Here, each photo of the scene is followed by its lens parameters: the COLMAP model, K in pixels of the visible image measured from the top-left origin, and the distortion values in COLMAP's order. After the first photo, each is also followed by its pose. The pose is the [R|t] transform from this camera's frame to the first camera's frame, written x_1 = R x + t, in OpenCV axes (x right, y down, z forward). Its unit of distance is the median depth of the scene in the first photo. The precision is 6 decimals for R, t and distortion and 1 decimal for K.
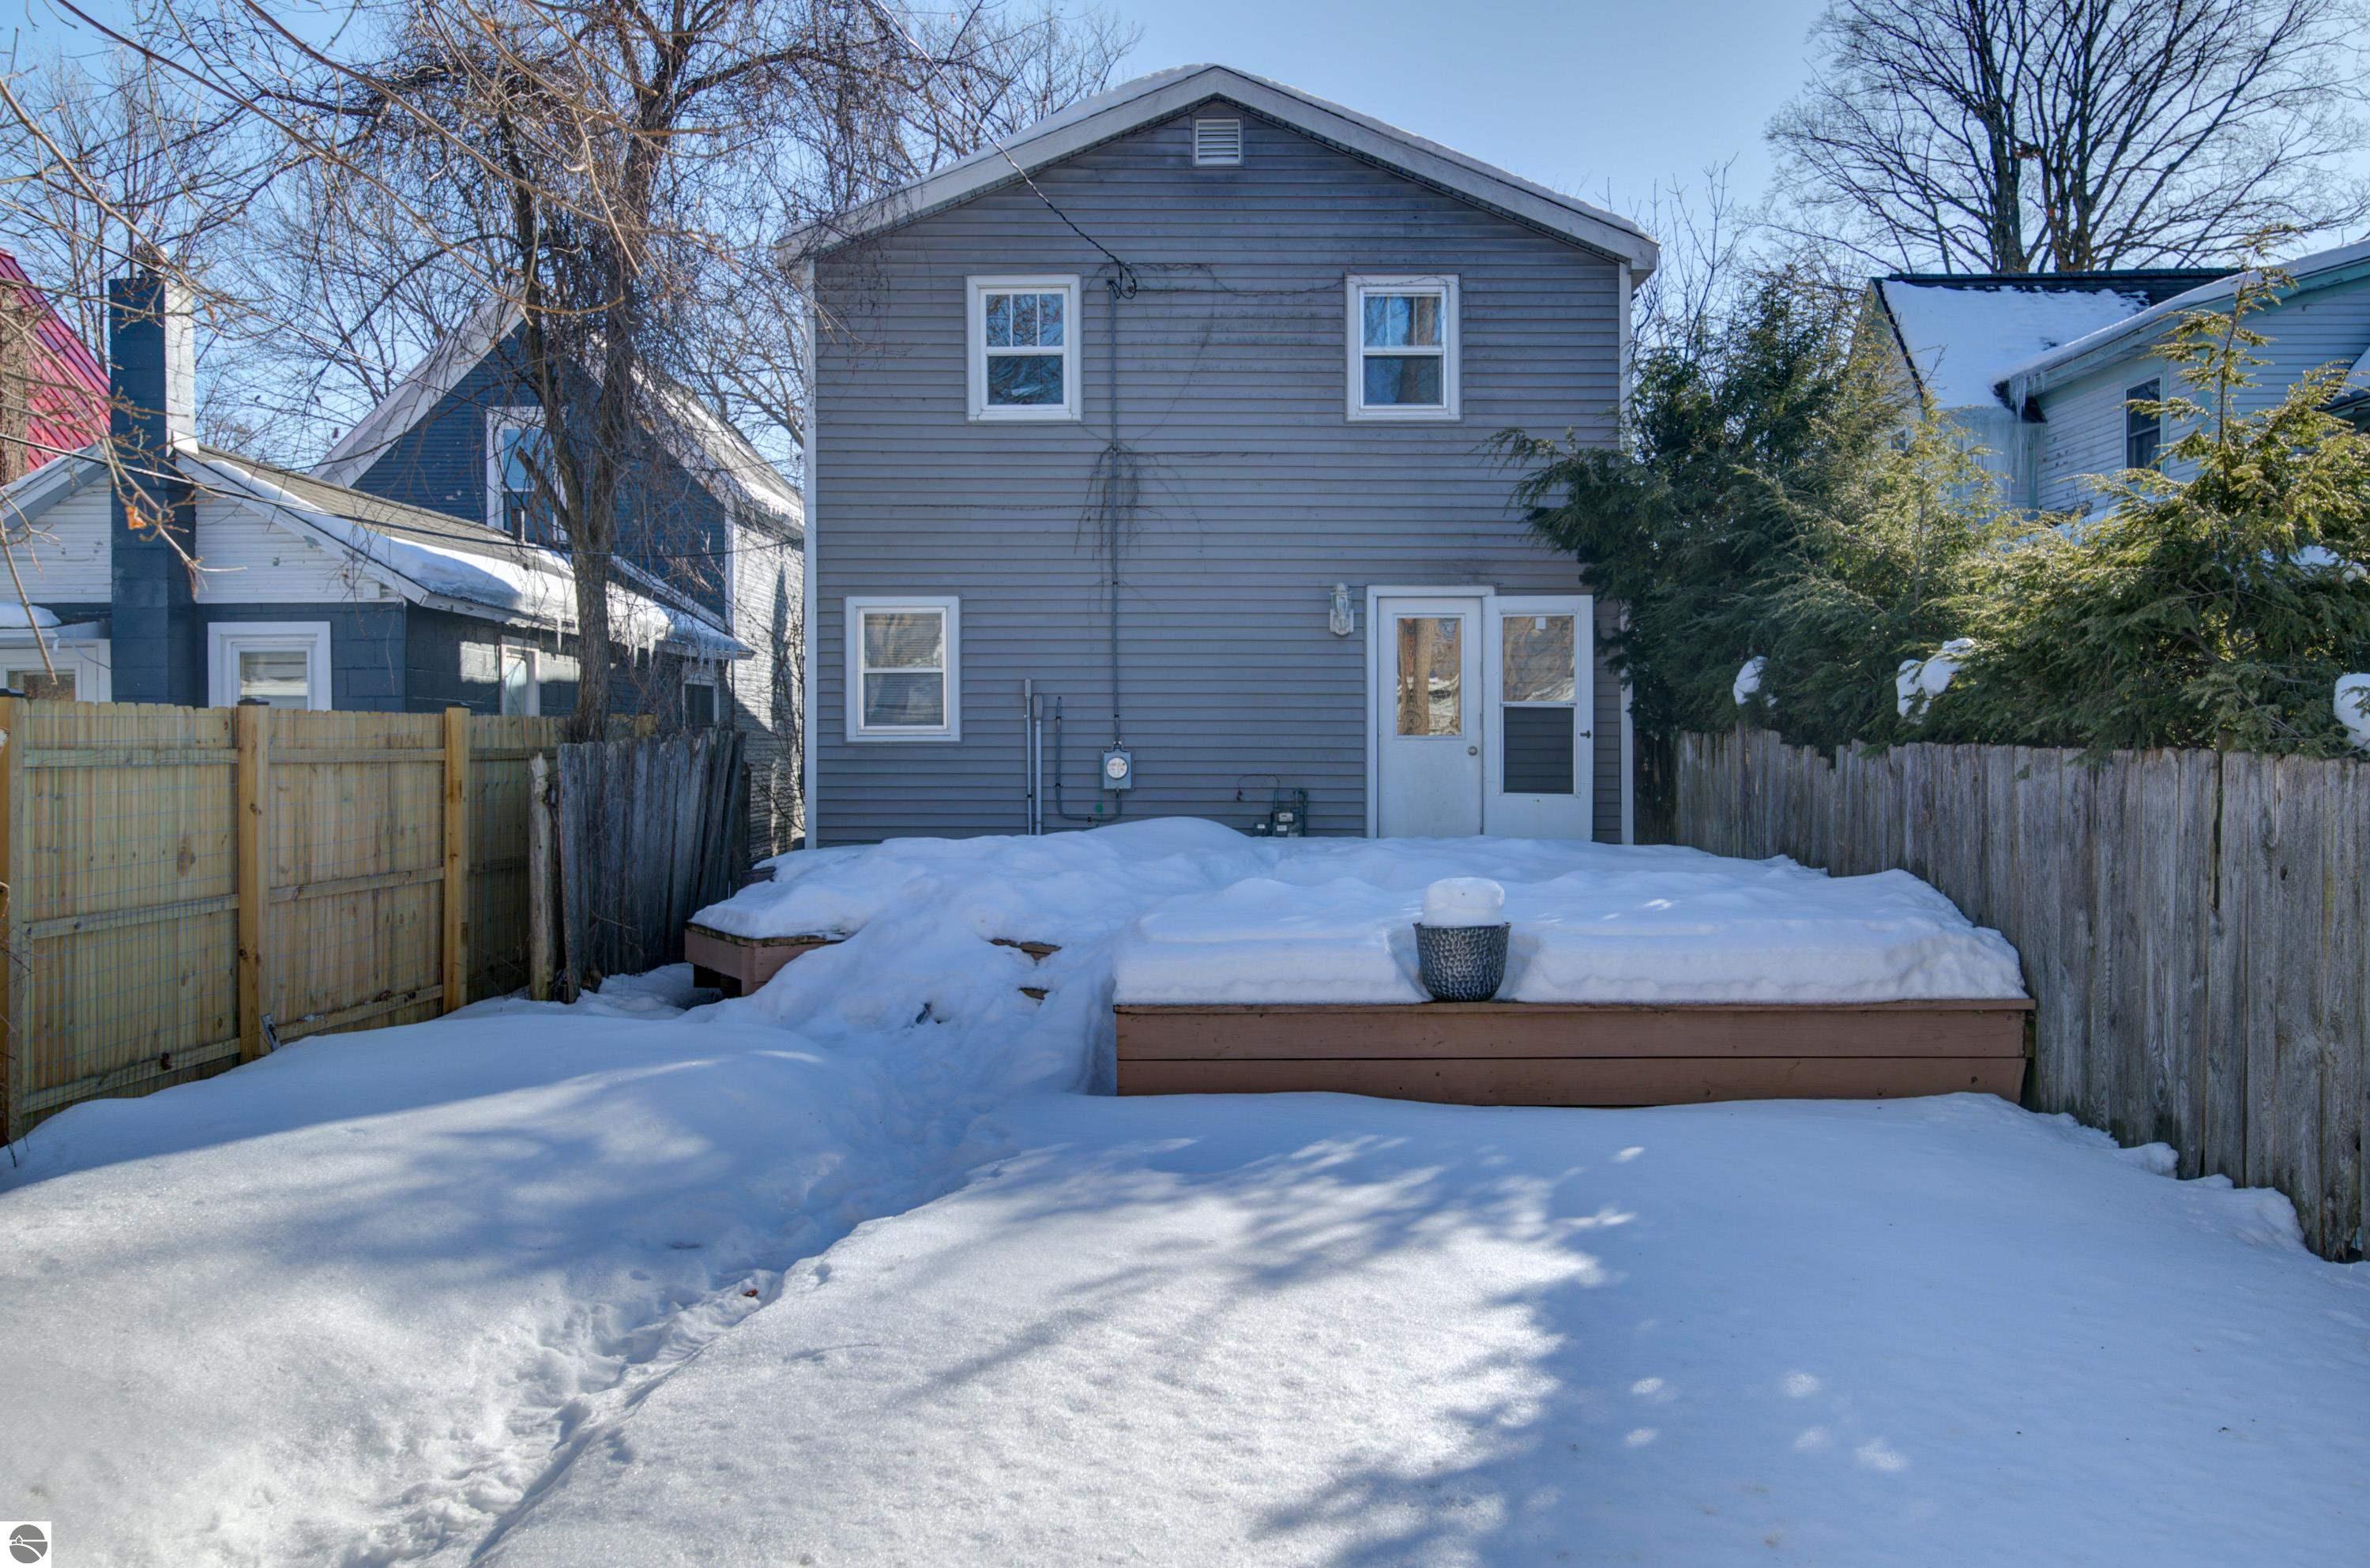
lens RADIAL K [[1990.1, 0, 1191.2], [0, 1990.1, 759.8], [0, 0, 1]] dist [0.010976, 0.004630]
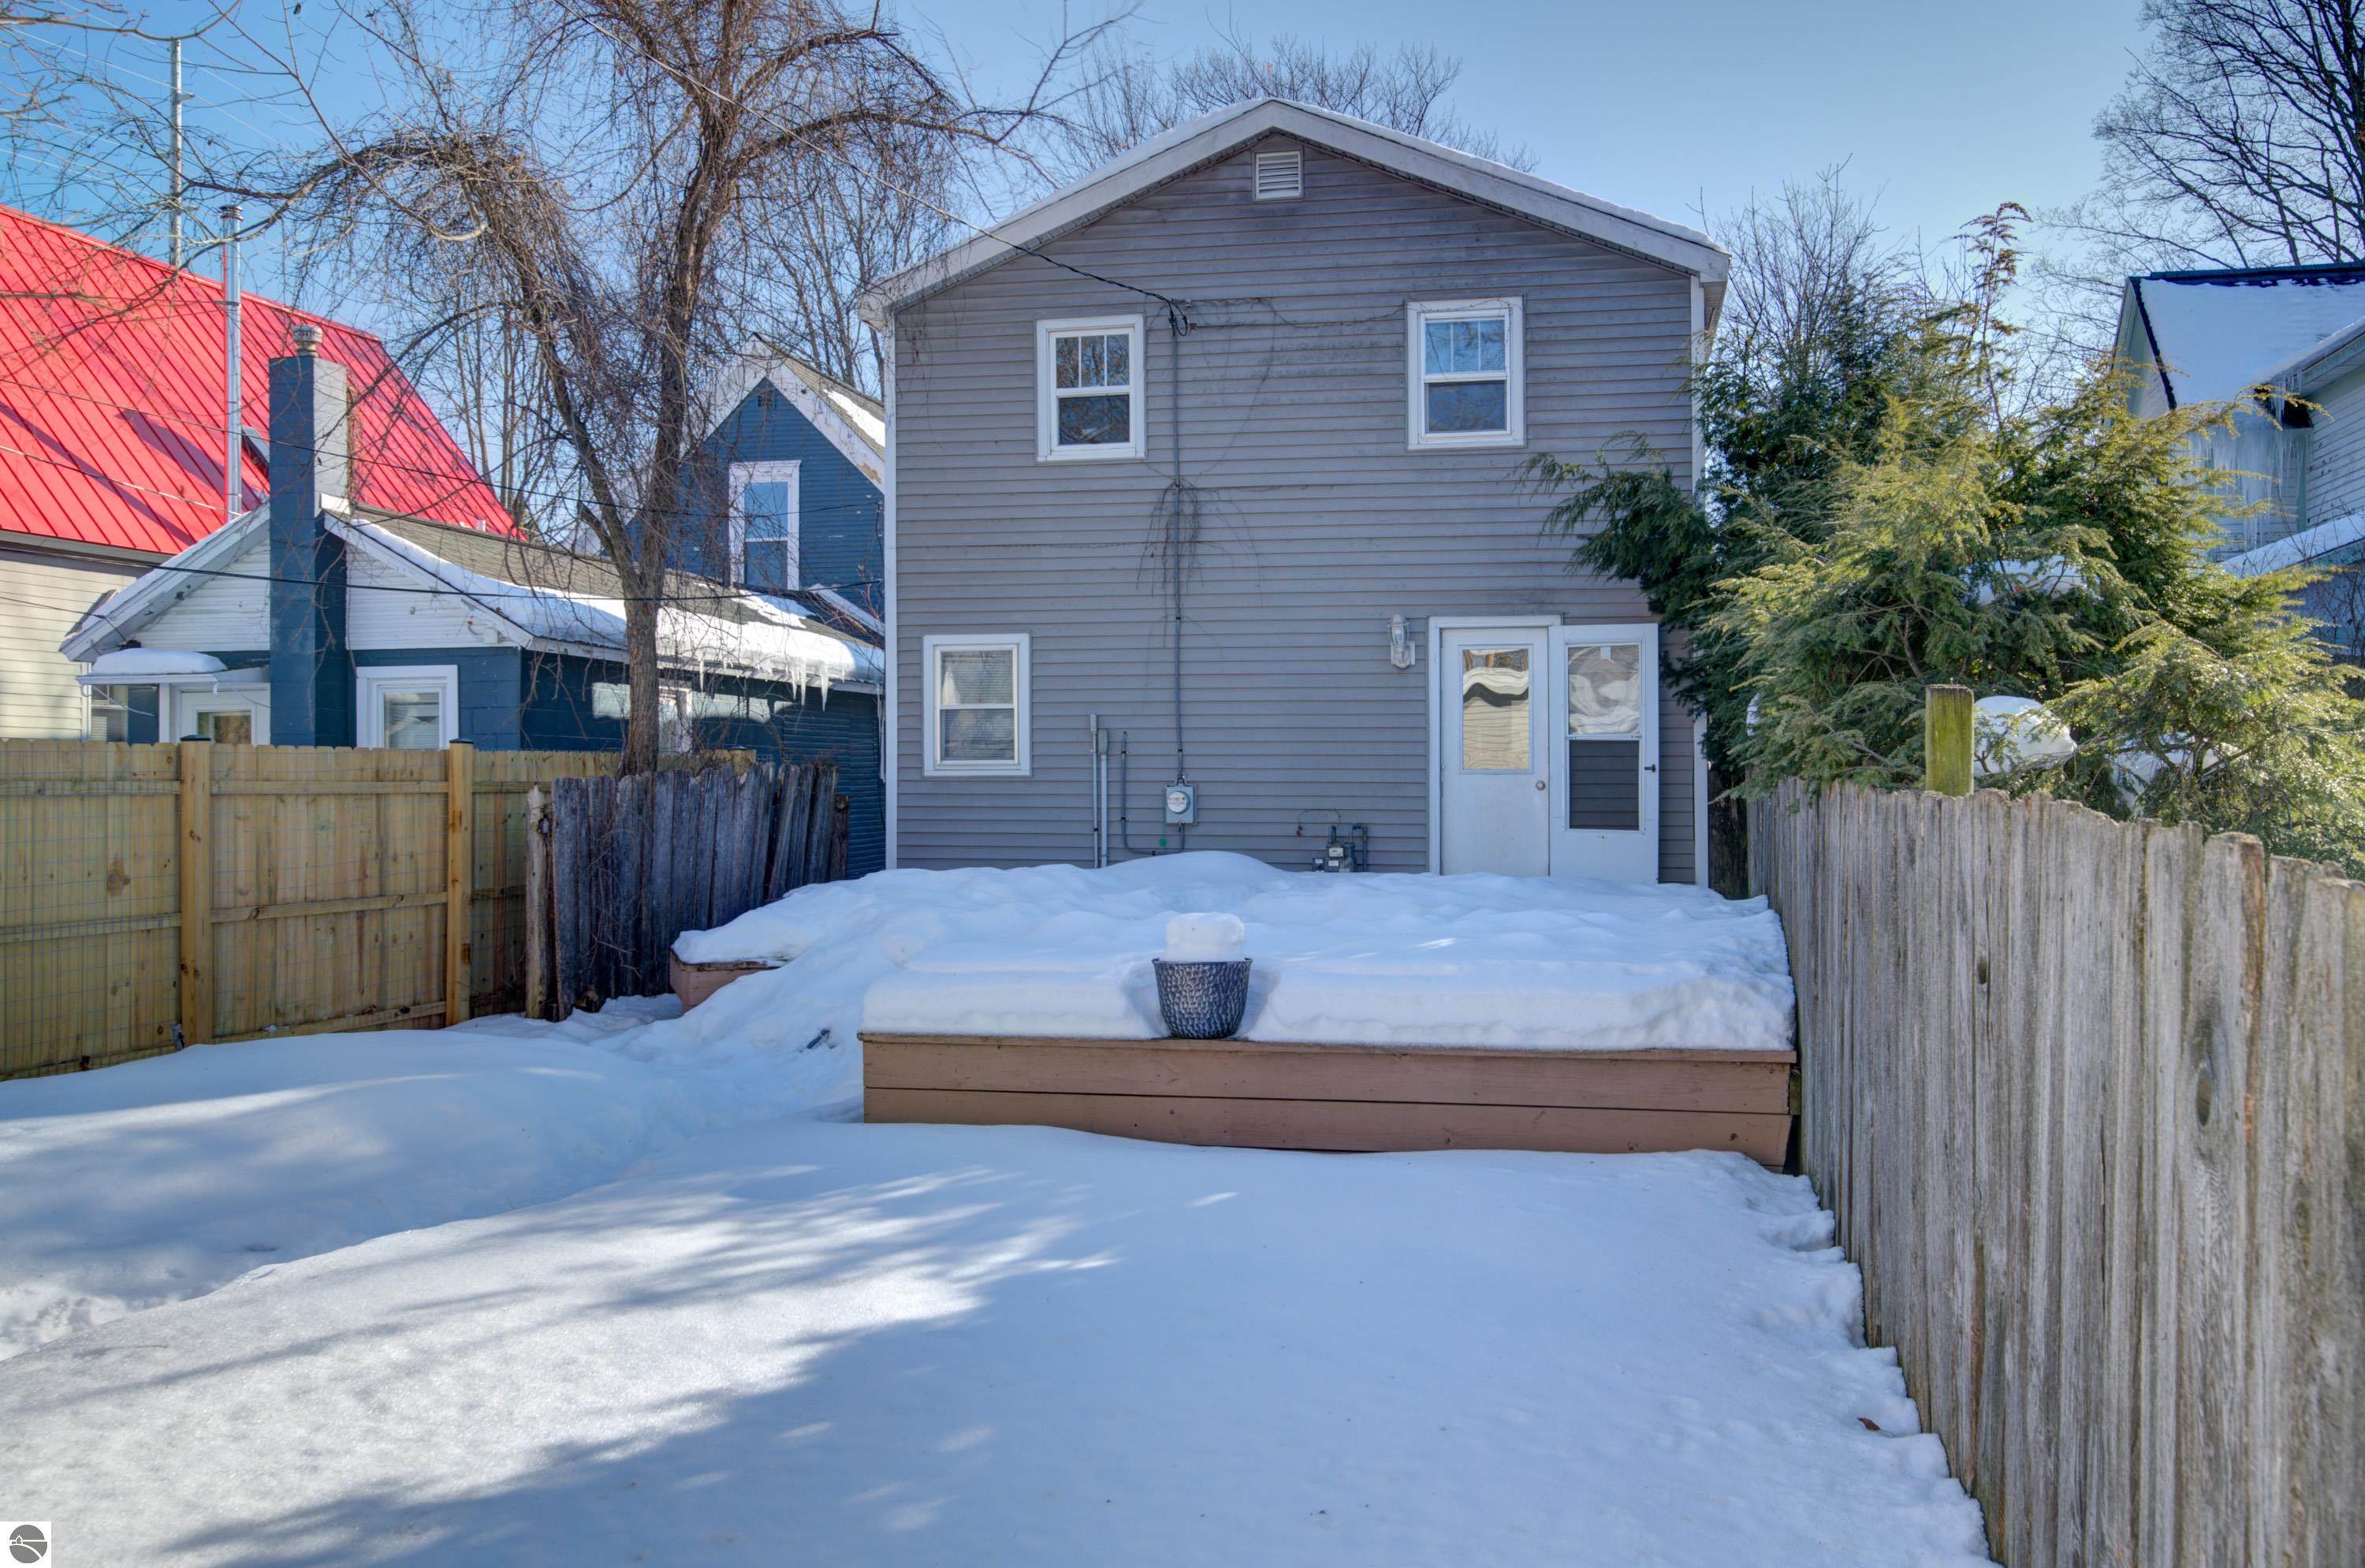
lens RADIAL K [[1976.0, 0, 1237.2], [0, 1976.0, 780.0], [0, 0, 1]] dist [0.010397, 0.003811]
pose [[0.981094, 0.000540, -0.193529, 0.187450], [-0.002194, 0.999963, -0.008337, 0.001235], [0.193517, 0.008604, 0.981059, 0.026767]]
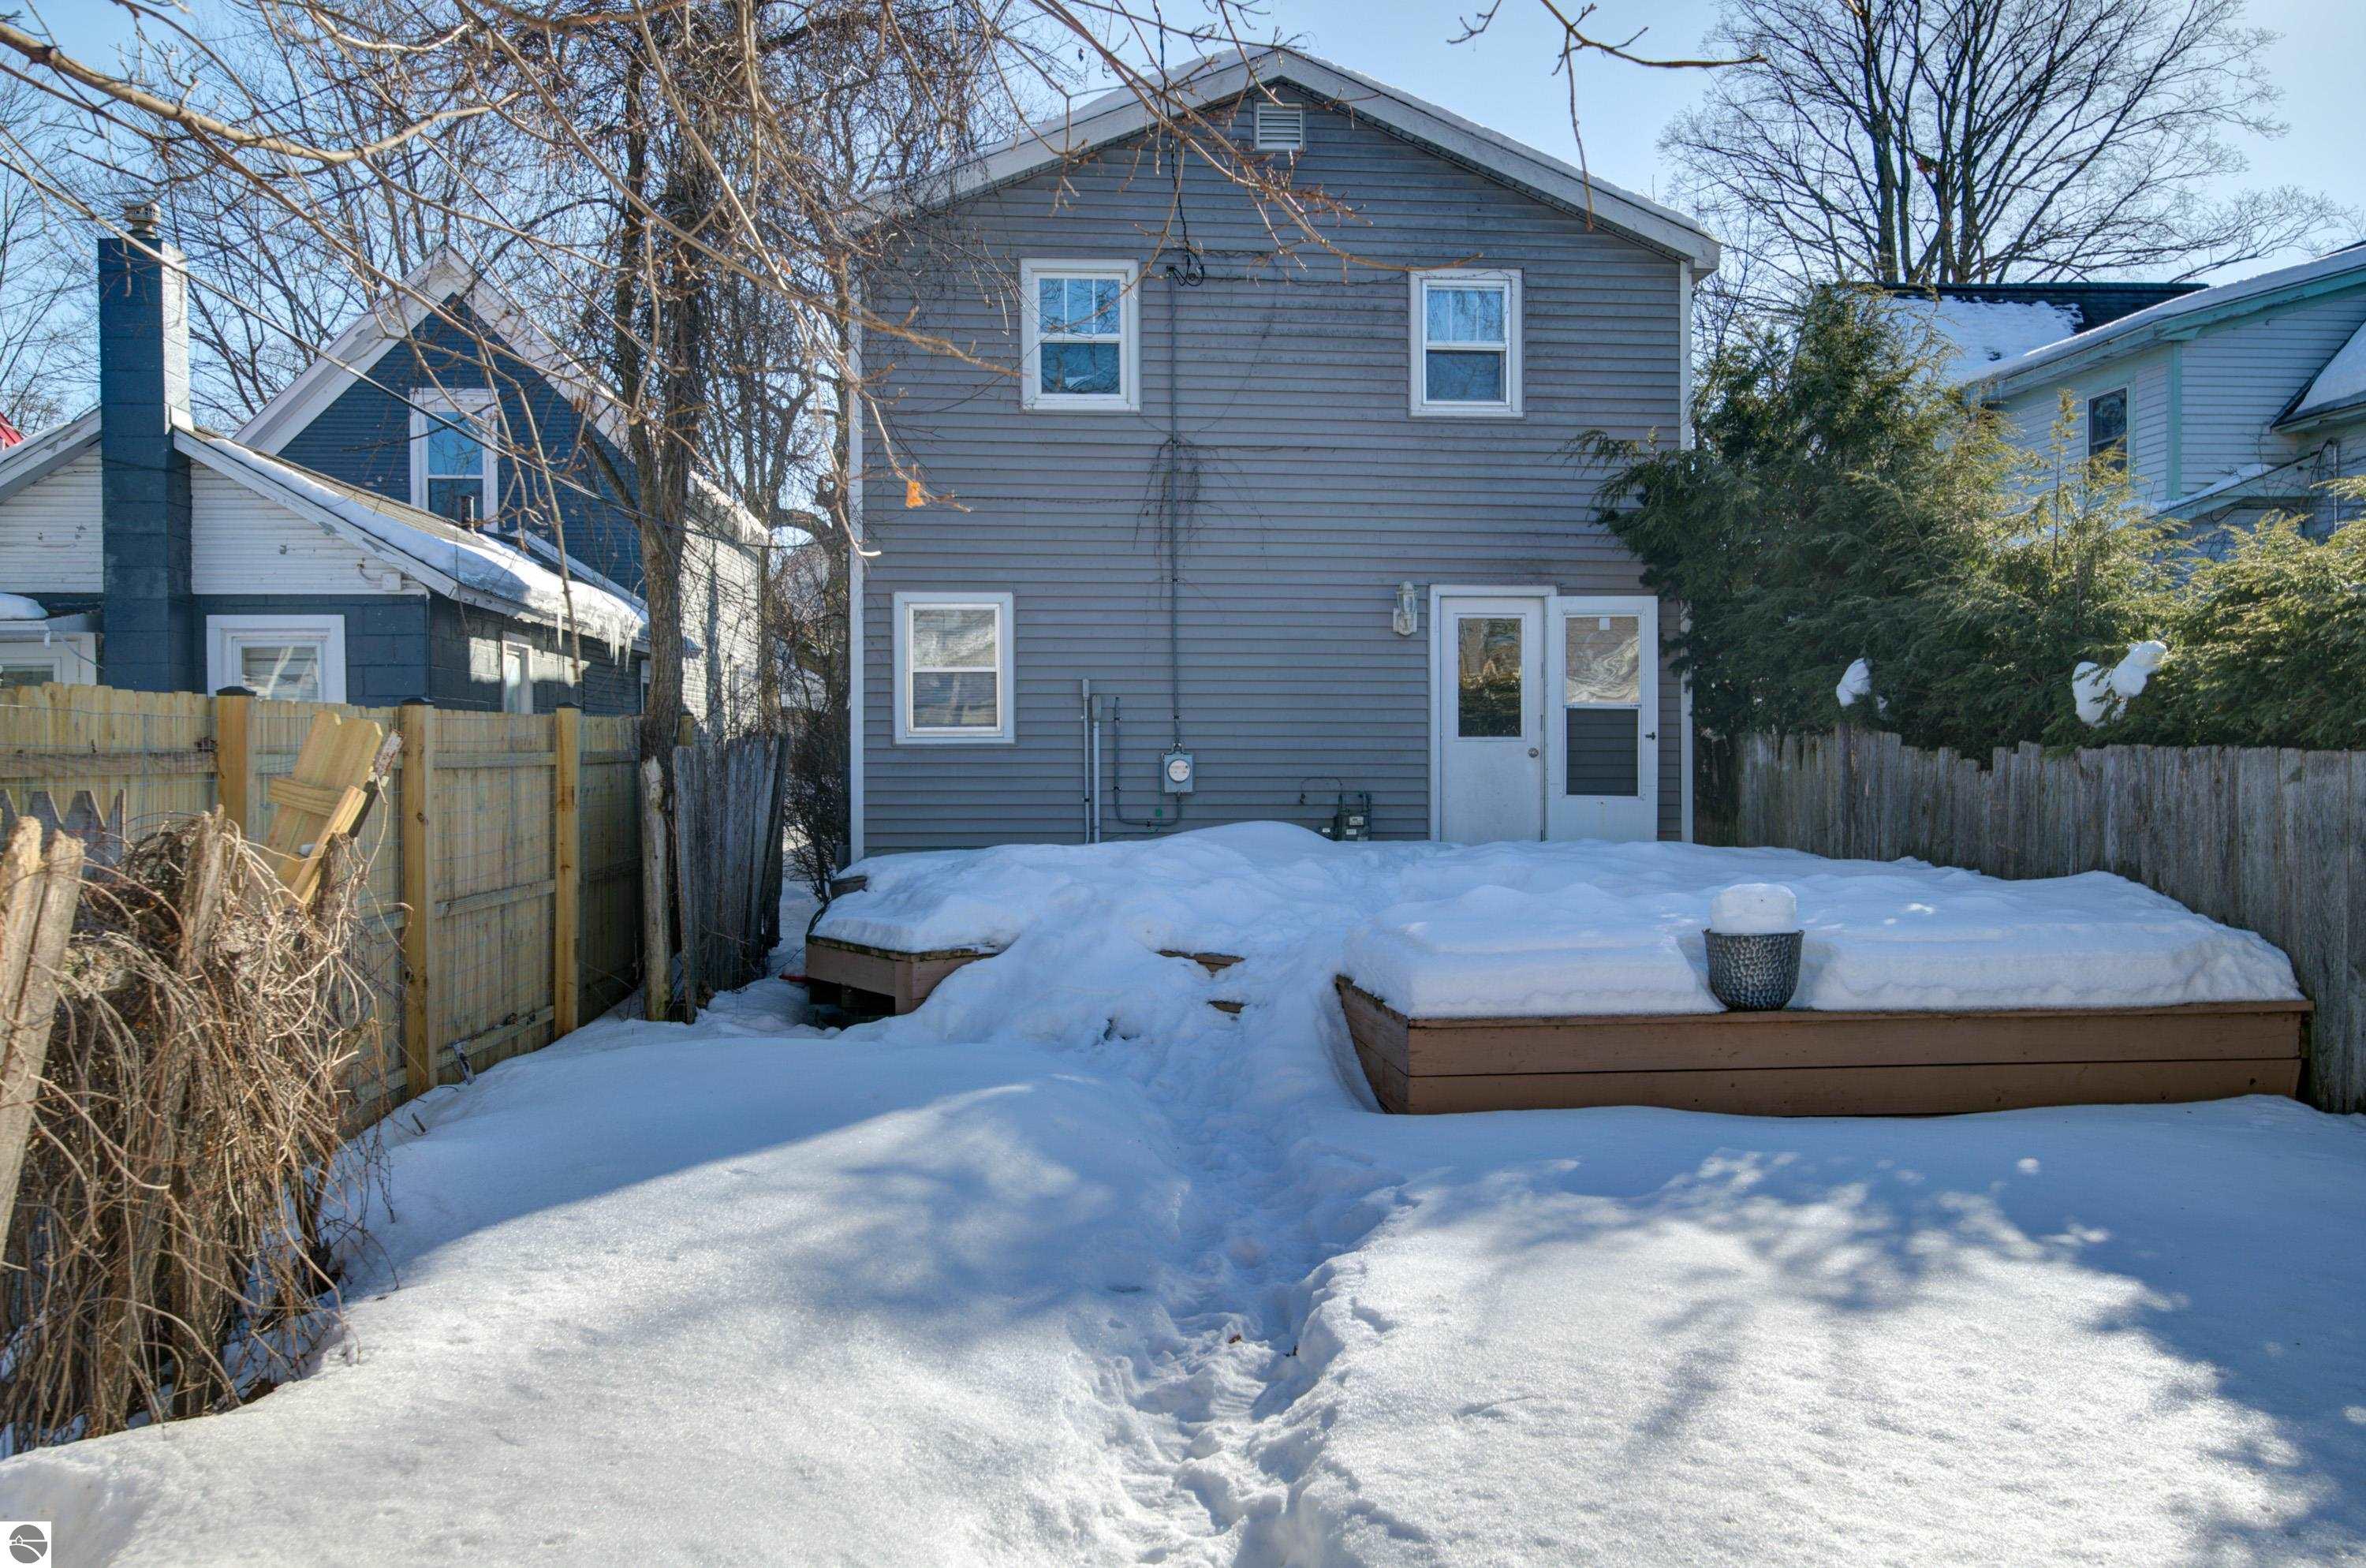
lens RADIAL K [[2002.9, 0, 1199.4], [0, 2002.9, 778.6], [0, 0, 1]] dist [0.012376, 0.003768]
pose [[0.994629, -0.002610, 0.103467, -0.129532], [0.001690, 0.999958, 0.008971, -0.000890], [-0.103486, -0.008748, 0.994592, 0.028341]]
